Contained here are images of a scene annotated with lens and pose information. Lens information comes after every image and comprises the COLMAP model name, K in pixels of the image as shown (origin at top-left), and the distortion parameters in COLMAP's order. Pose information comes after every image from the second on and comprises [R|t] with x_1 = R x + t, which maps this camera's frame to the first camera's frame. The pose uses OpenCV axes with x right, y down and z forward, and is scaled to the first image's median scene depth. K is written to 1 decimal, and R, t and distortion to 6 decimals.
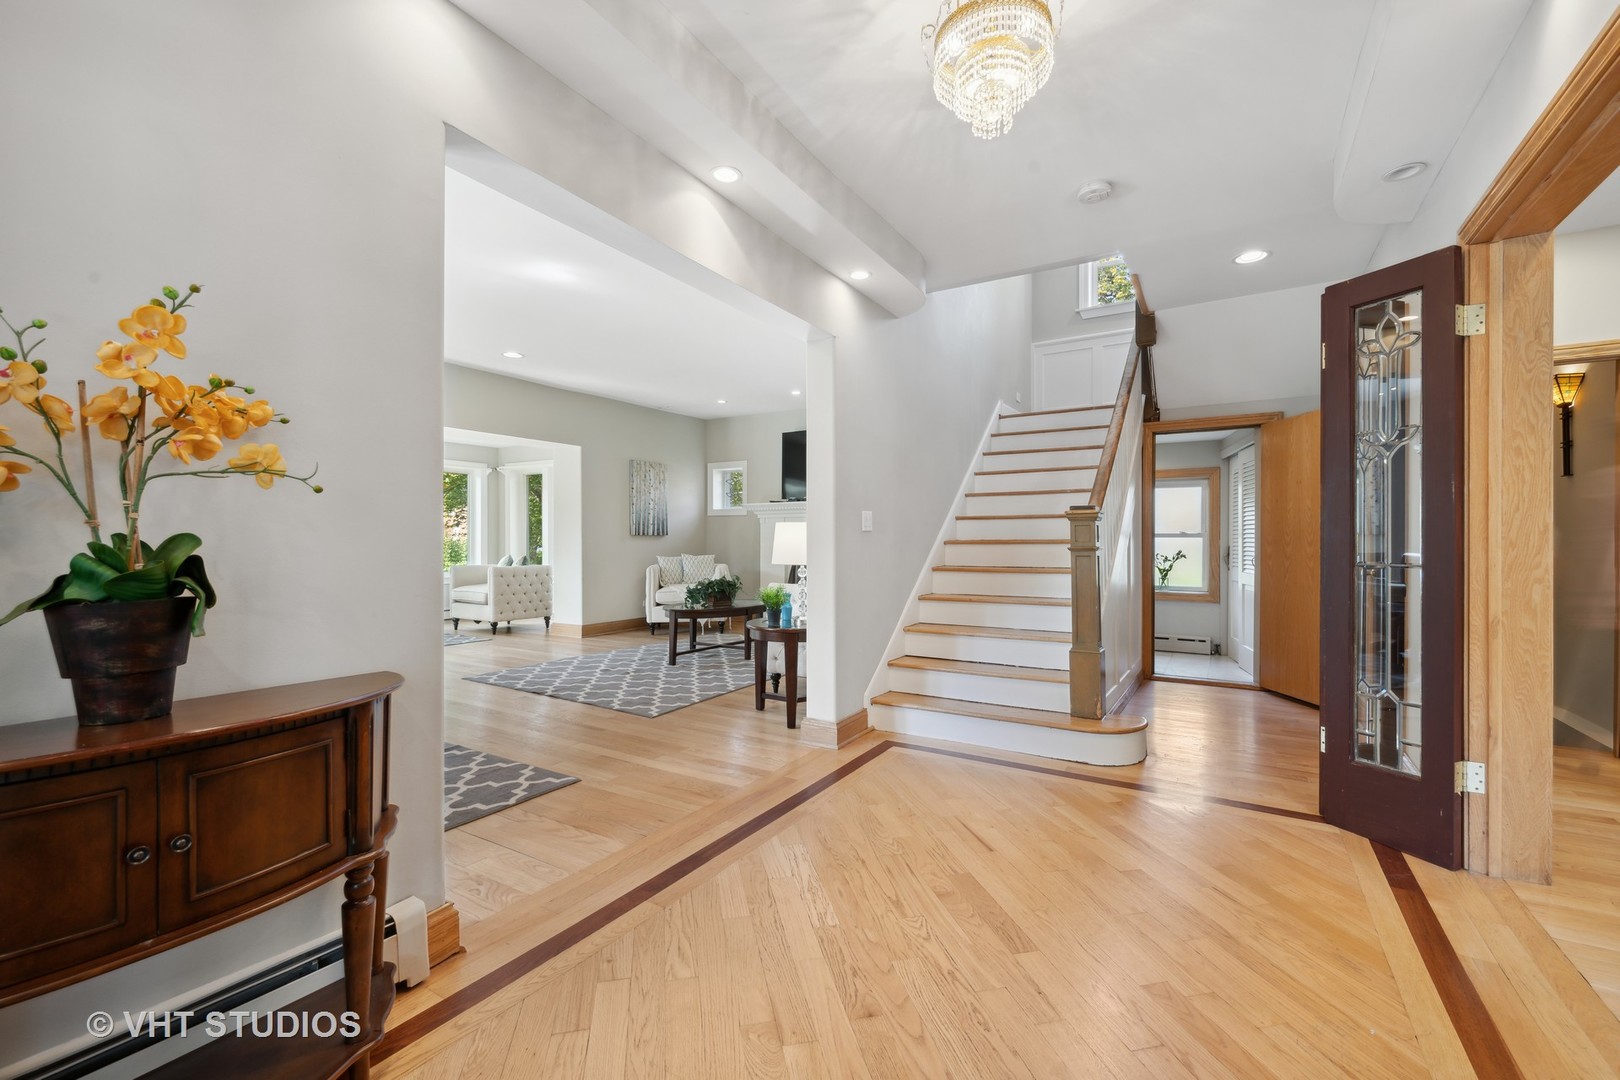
lens RADIAL K [[680.3, 0, 810.0], [0, 680.3, 540.0], [0, 0, 1]] dist [0.000128, 0.000043]
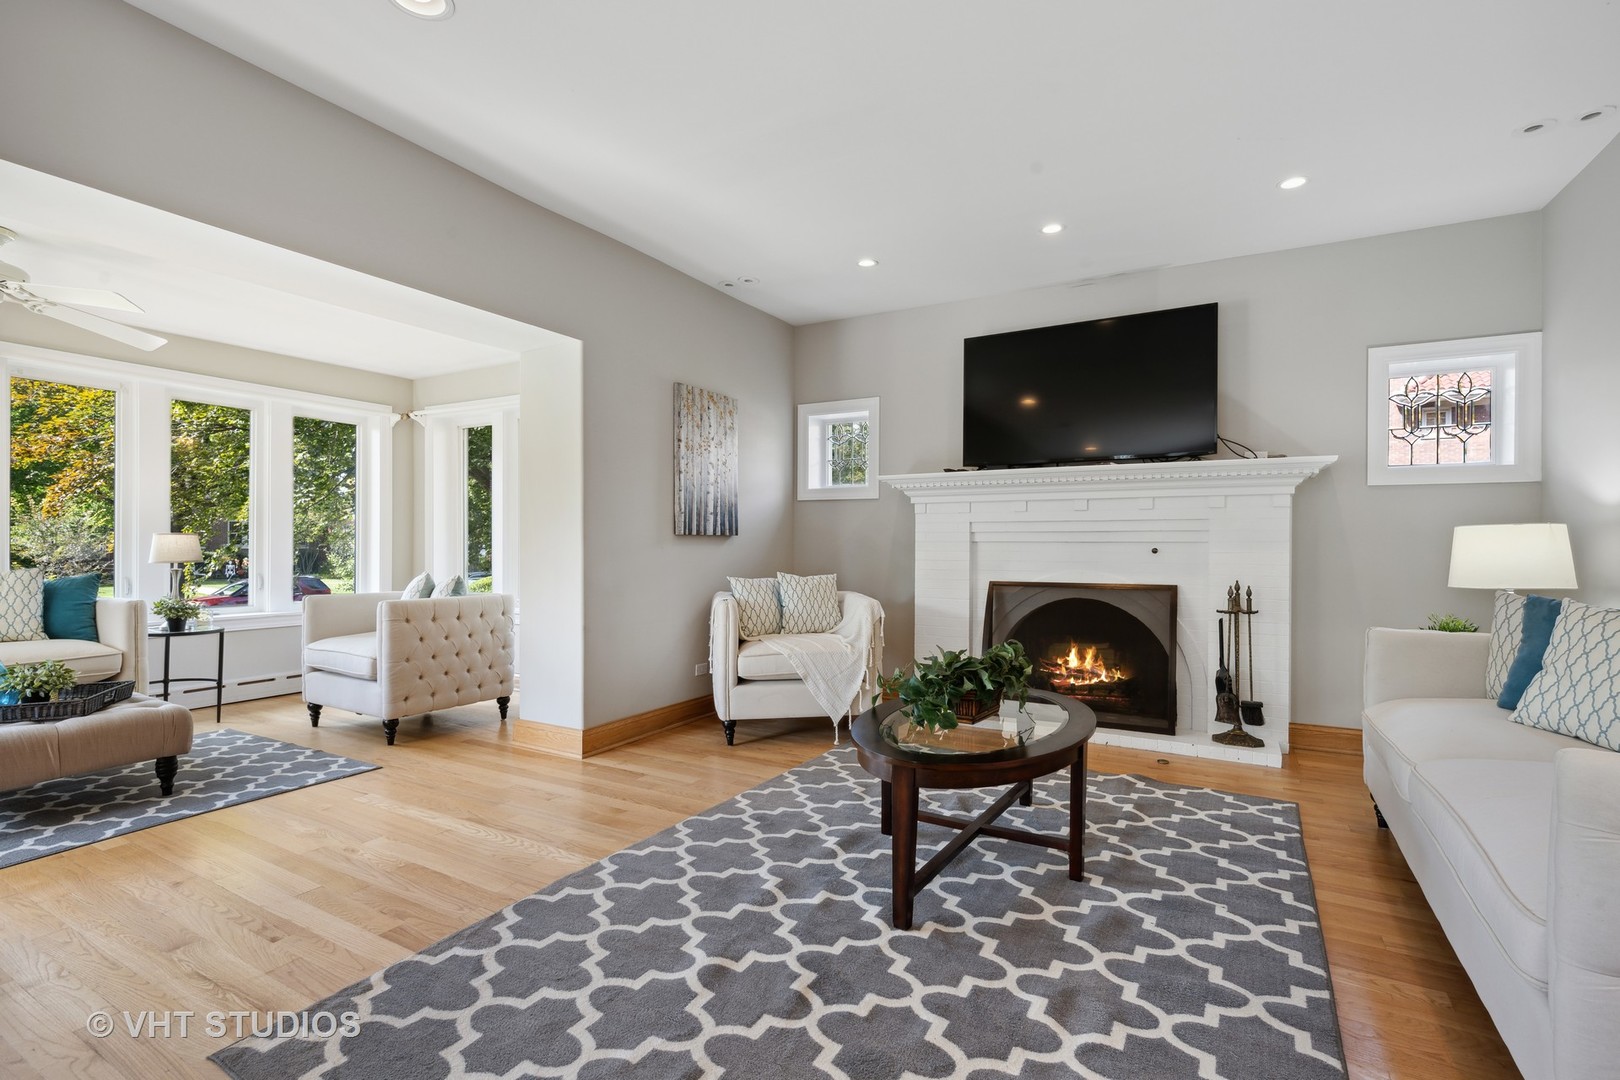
lens RADIAL K [[744.7, 0, 810.0], [0, 744.7, 540.0], [0, 0, 1]] dist [0.000066, -0.000178]
pose [[0.999413, 0.003122, 0.034126, -0.182213], [-0.002971, 0.999986, -0.004484, -0.001105], [-0.034140, 0.004379, 0.999407, 0.449727]]
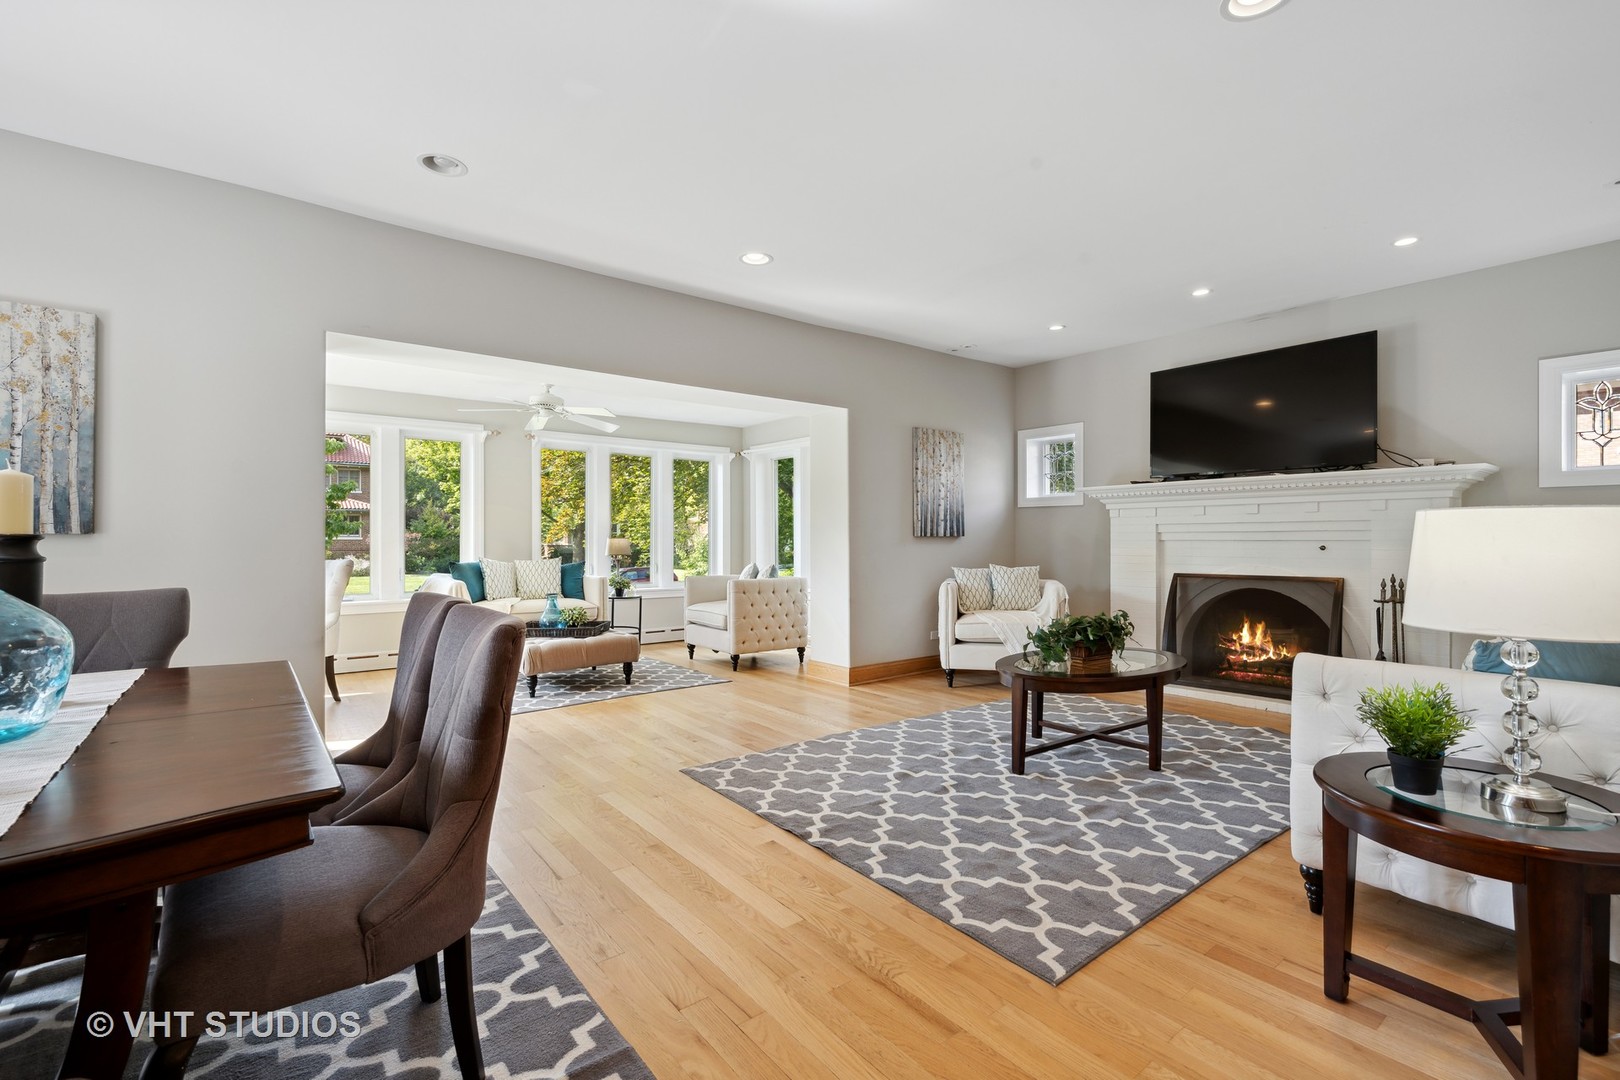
lens RADIAL K [[717.5, 0, 810.0], [0, 717.5, 540.0], [0, 0, 1]] dist [-0.000748, -0.000050]
pose [[0.939726, -0.001328, -0.341926, -0.113134], [0.002134, 0.999996, 0.001982, -0.005171], [0.341921, -0.002592, 0.939725, 0.276841]]
